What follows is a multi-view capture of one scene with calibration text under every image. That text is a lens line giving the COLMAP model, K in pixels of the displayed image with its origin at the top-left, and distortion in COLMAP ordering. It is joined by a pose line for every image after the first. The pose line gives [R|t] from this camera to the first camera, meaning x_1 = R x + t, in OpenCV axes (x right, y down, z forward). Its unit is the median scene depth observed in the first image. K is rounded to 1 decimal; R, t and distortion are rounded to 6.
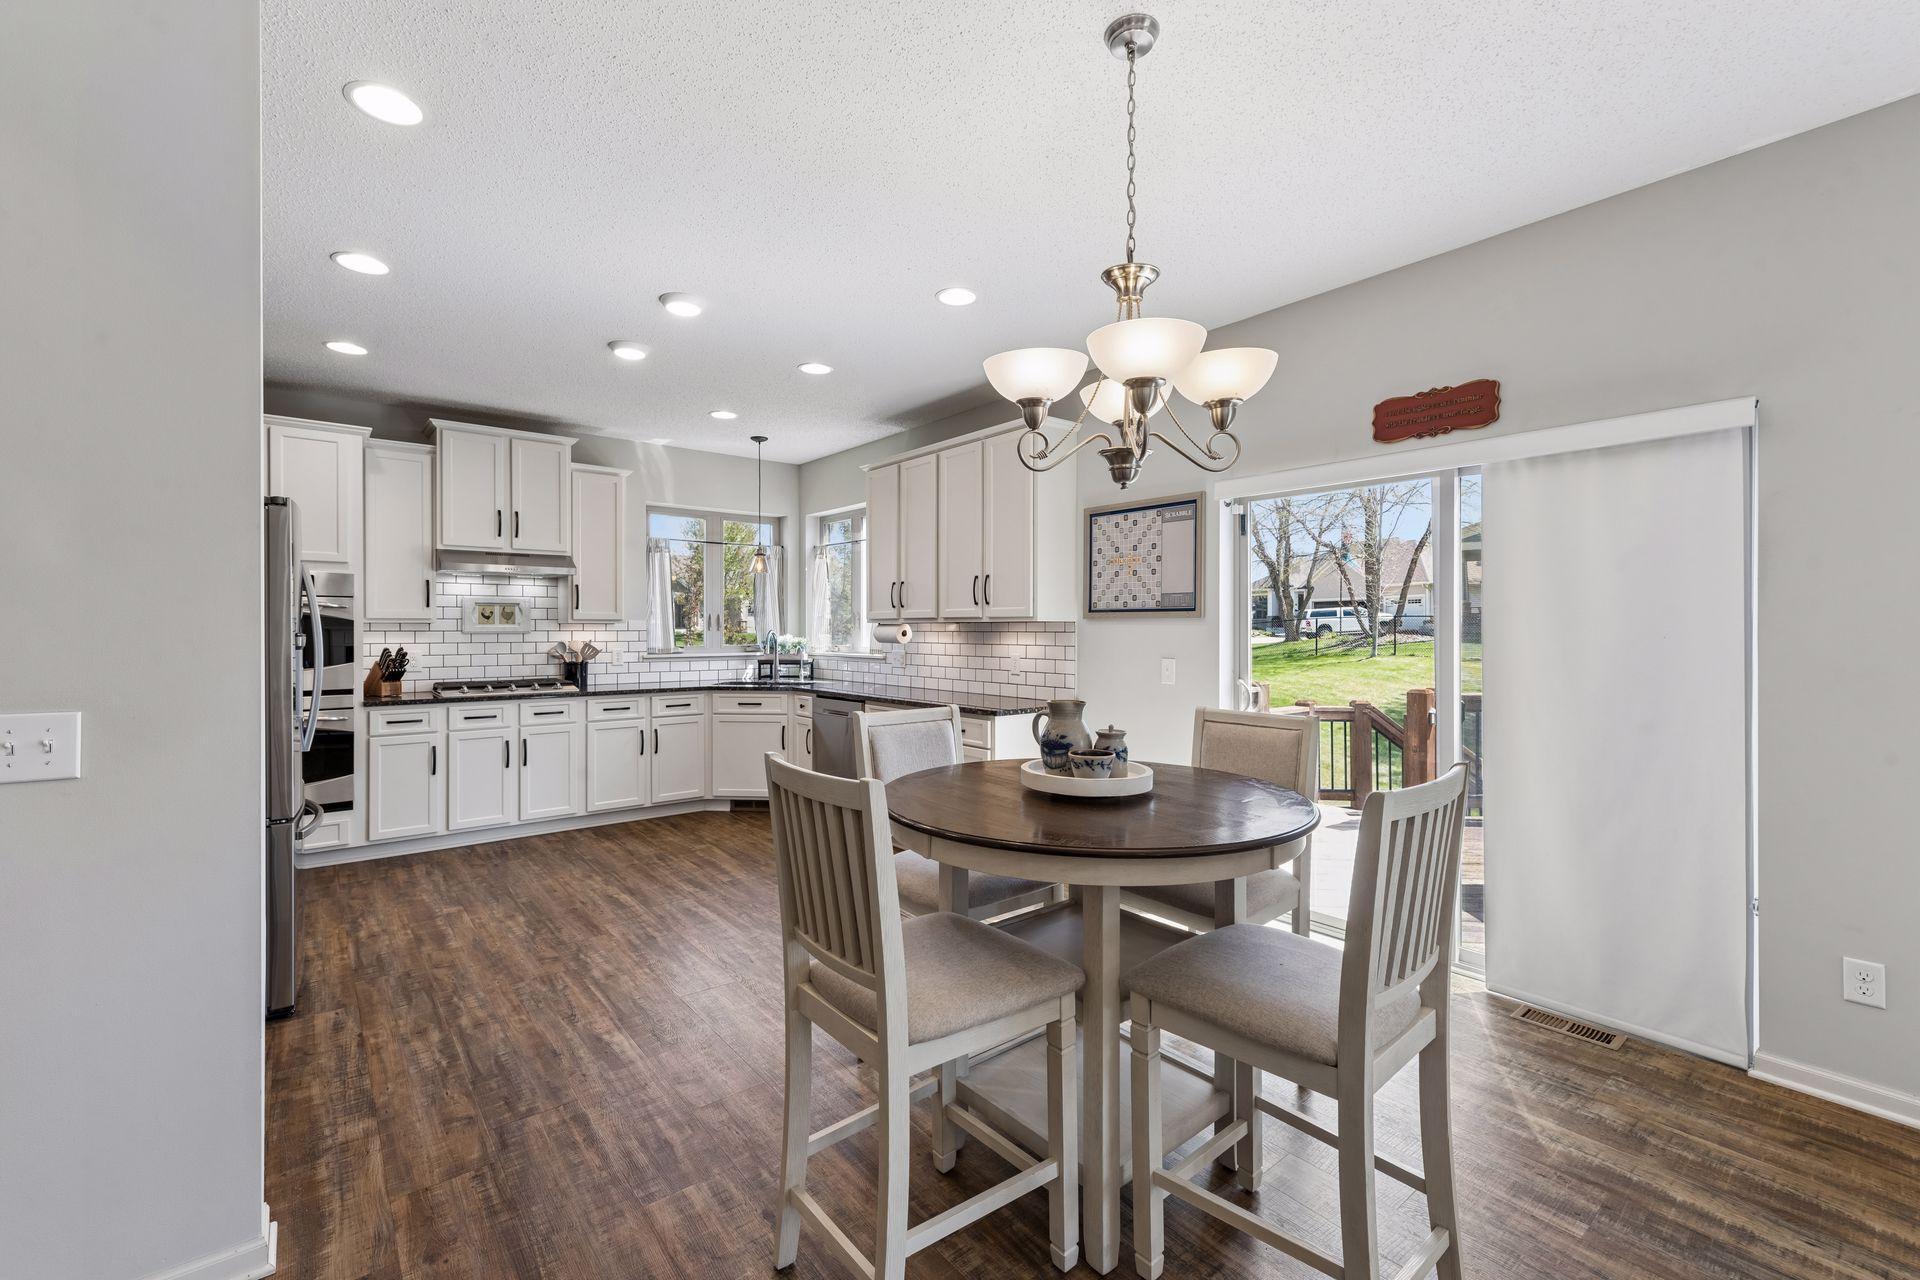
lens RADIAL K [[817.3, 0, 970.2], [0, 817.3, 632.3], [0, 0, 1]] dist [0.008975, -0.000814]
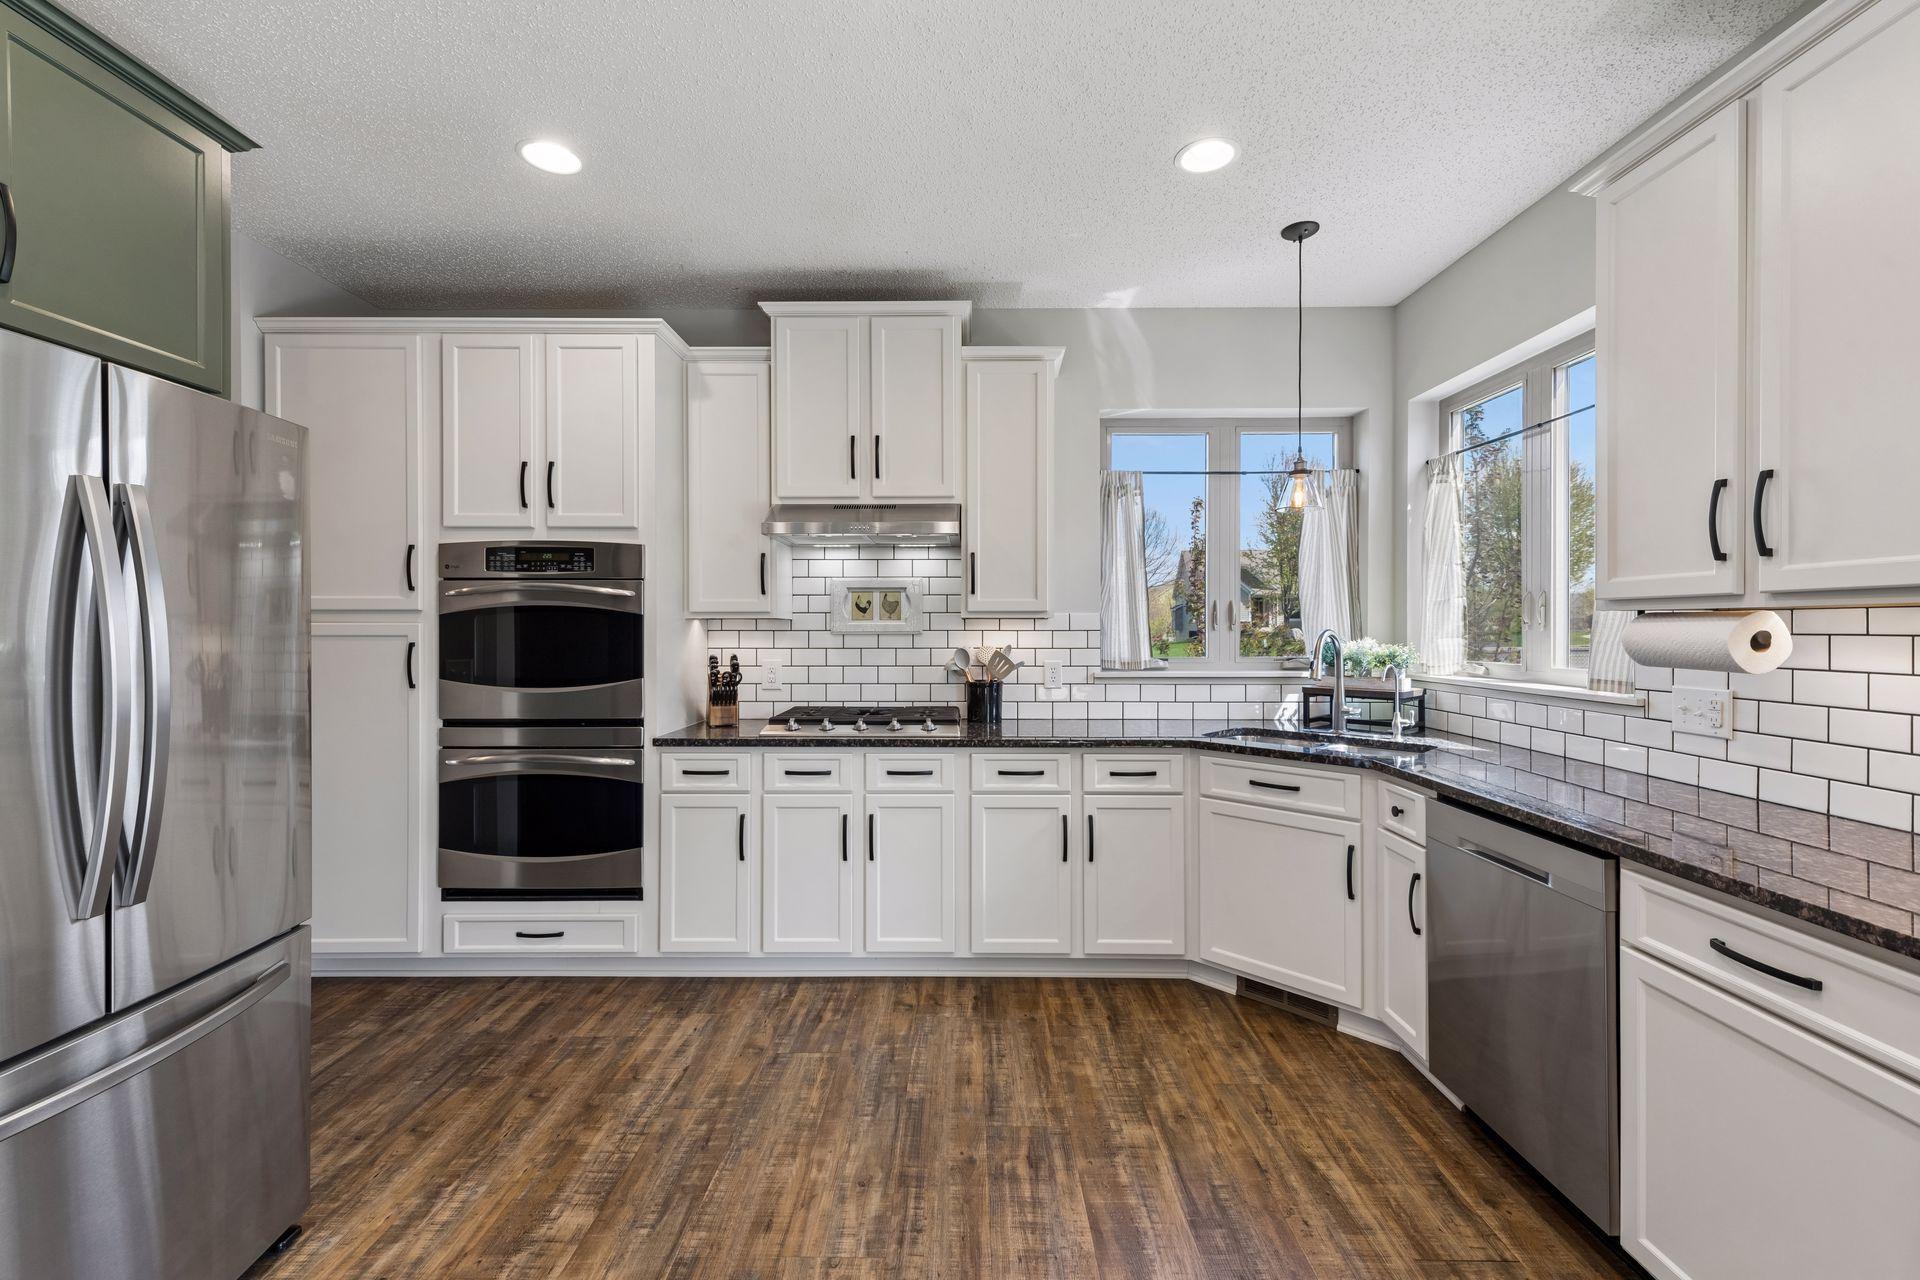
lens RADIAL K [[817.3, 0, 957.5], [0, 817.3, 626.6], [0, 0, 1]] dist [0.008975, -0.000814]
pose [[0.765115, -0.001008, -0.643892, -0.112222], [-0.002376, 0.999988, -0.004388, -0.002061], [0.643889, 0.004888, 0.765103, 0.556872]]
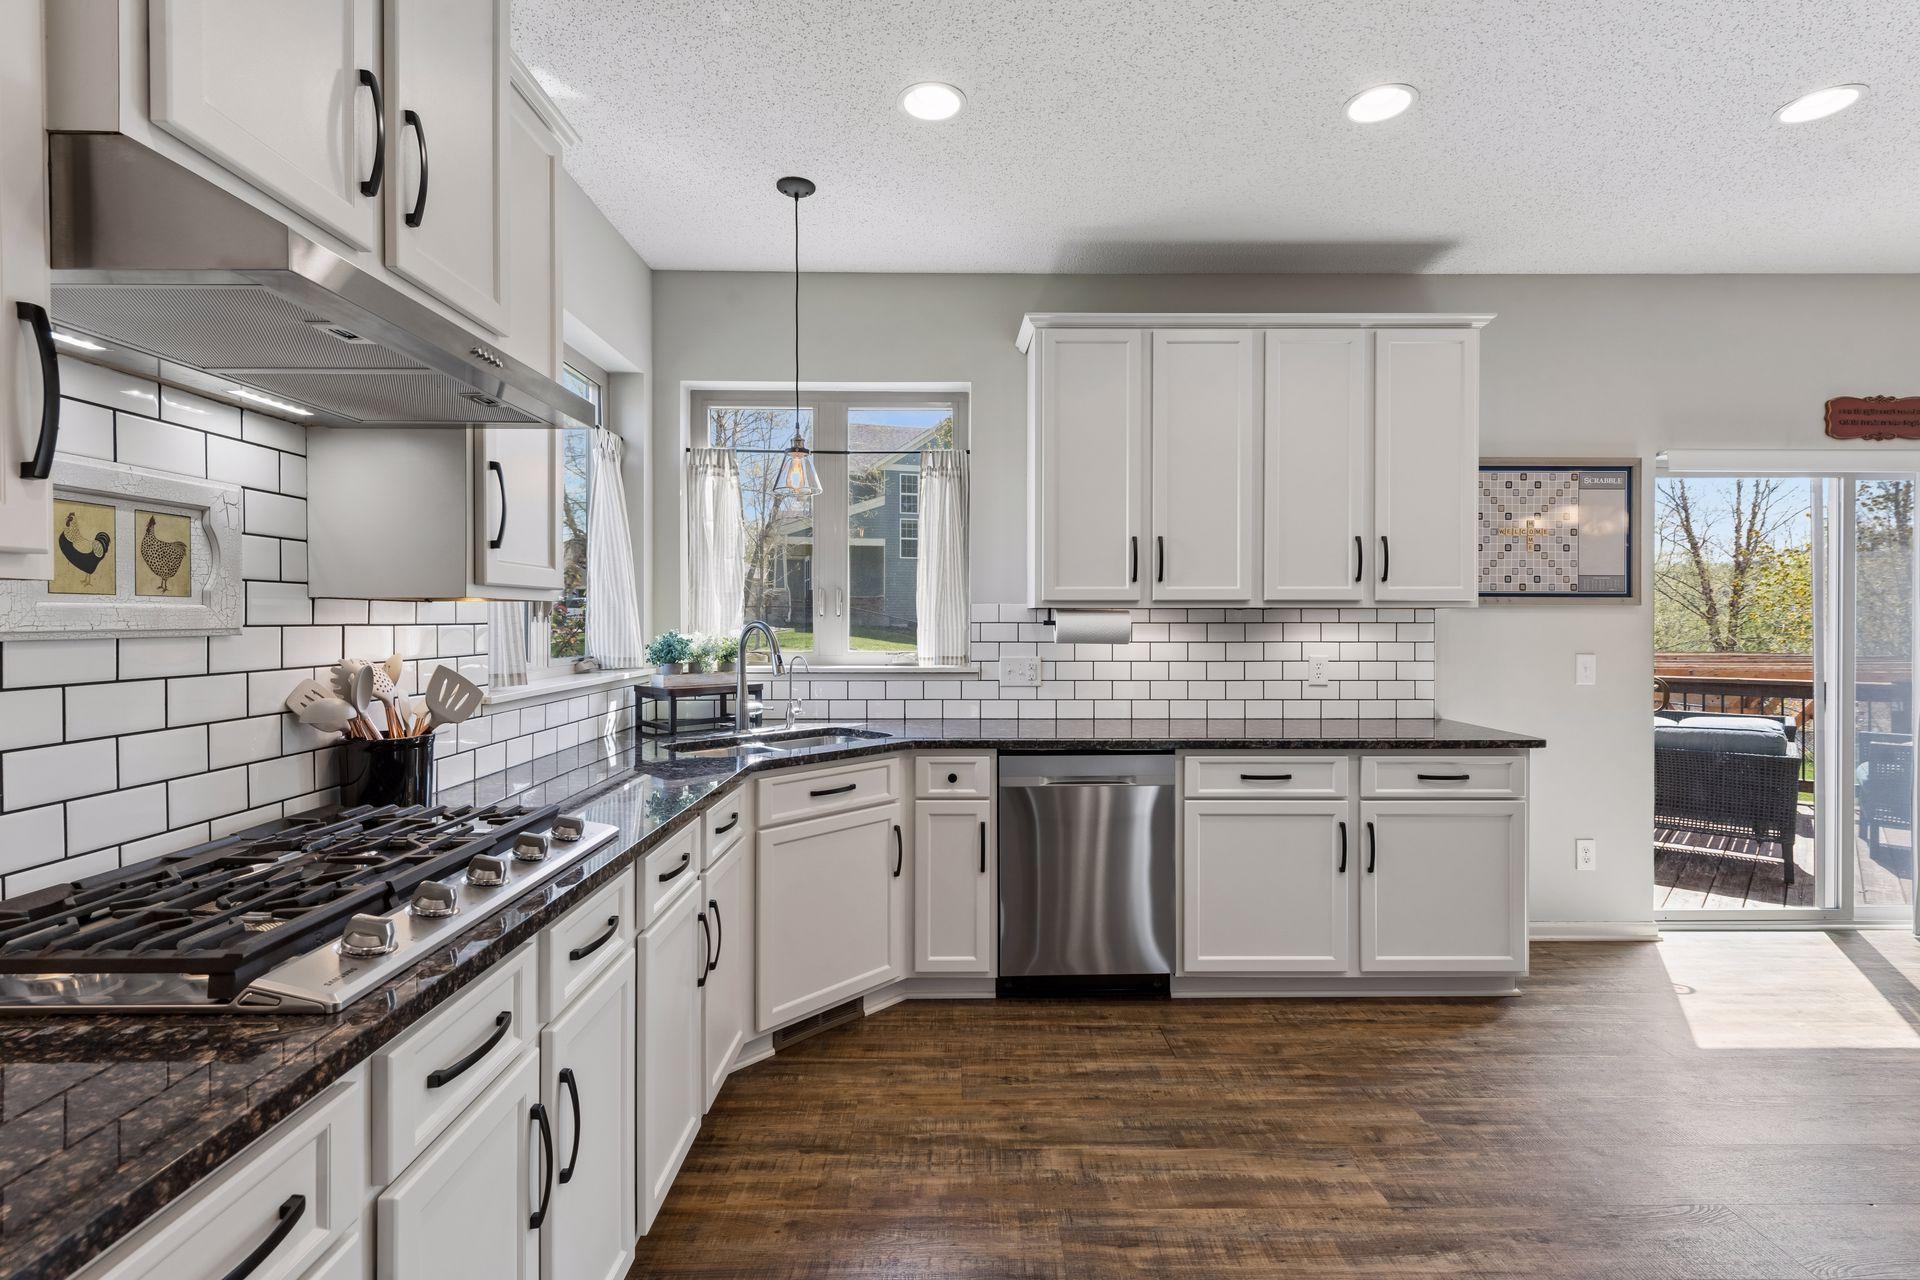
lens RADIAL K [[876.0, 0, 961.0], [0, 876.0, 624.0], [0, 0, 1]] dist [0.004261, 0.000104]
pose [[0.623006, -0.004563, 0.782204, -0.634087], [0.003726, 0.999989, 0.002866, -0.002323], [-0.782208, 0.001129, 0.623016, 0.703766]]
